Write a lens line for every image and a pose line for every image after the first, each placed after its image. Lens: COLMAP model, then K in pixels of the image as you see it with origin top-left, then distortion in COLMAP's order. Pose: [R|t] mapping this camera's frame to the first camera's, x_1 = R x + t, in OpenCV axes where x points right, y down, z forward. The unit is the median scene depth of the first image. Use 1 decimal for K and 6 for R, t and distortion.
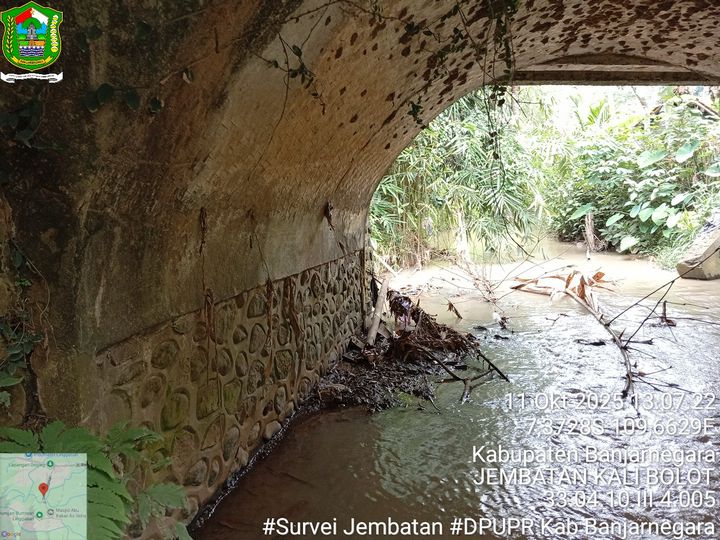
lens RADIAL K [[550.6, 0, 345.8], [0, 550.6, 276.5], [0, 0, 1]] dist [-0.000560, -0.055916]
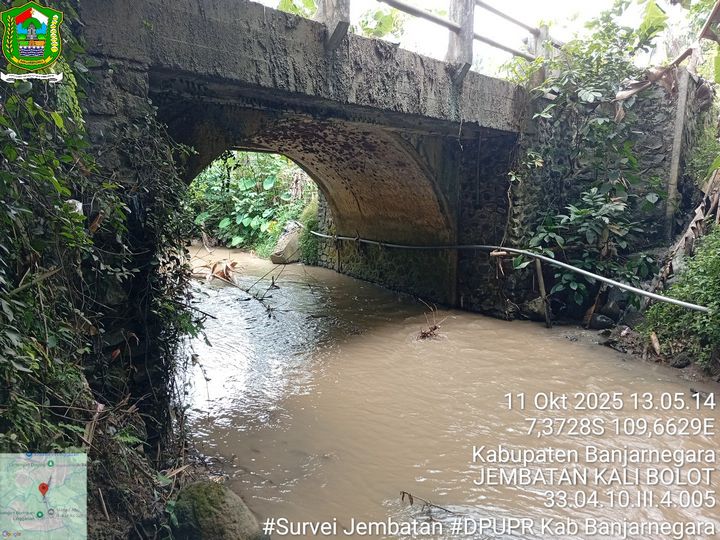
lens RADIAL K [[550.3, 0, 358.4], [0, 550.3, 270.7], [0, 0, 1]] dist [0.096642, -0.208669]
pose [[0.732446, -0.050641, 0.678939, -0.308589], [0.045828, 0.998635, 0.025047, -0.004939], [-0.679281, 0.012769, 0.733768, -0.373531]]
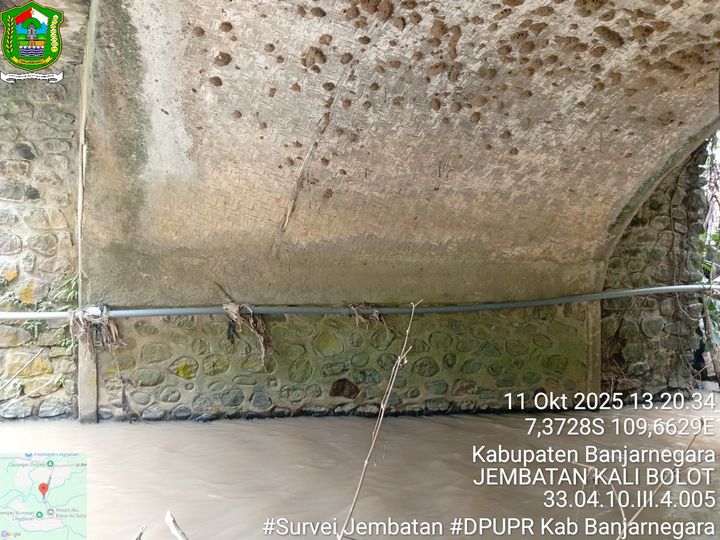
lens RADIAL K [[550.3, 0, 358.4], [0, 550.3, 270.7], [0, 0, 1]] dist [0.096642, -0.208669]
pose [[-0.409660, -0.002467, 0.912235, 0.093444], [0.108691, 0.992741, 0.051495, -0.089835], [-0.905740, 0.120247, -0.406418, 0.648966]]
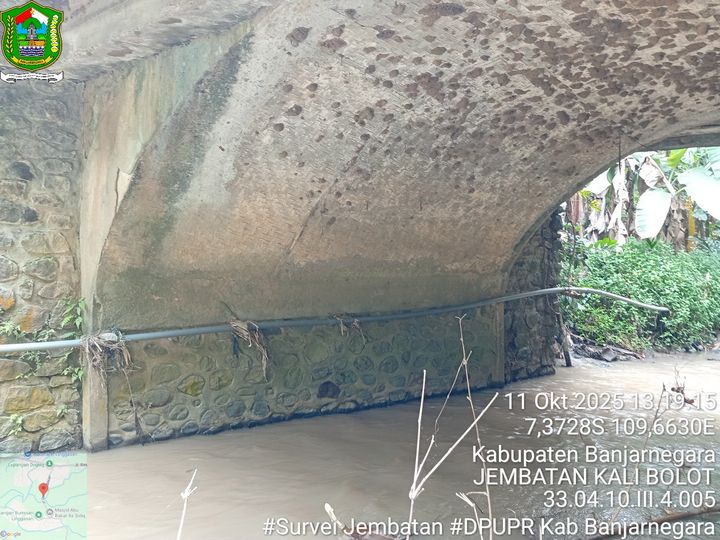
lens RADIAL K [[550.3, 0, 358.4], [0, 550.3, 270.7], [0, 0, 1]] dist [0.096642, -0.208669]
pose [[-0.722372, -0.000468, 0.691505, 0.139447], [0.097035, 0.990037, 0.102037, -0.134724], [-0.684663, 0.140809, -0.715129, 0.833500]]
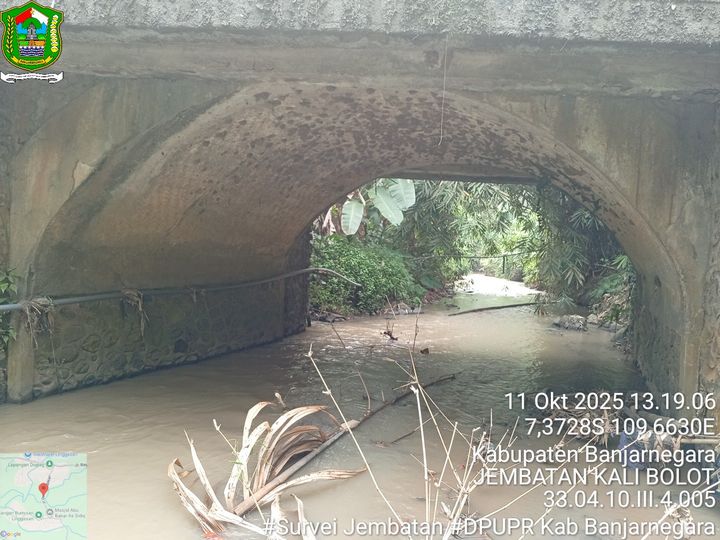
lens RADIAL K [[550.3, 0, 358.4], [0, 550.3, 270.7], [0, 0, 1]] dist [0.096642, -0.208669]
pose [[-0.989181, -0.019412, 0.145409, 0.226181], [0.002980, 0.988343, 0.152217, -0.160709], [-0.146669, 0.151004, -0.977592, 1.106273]]
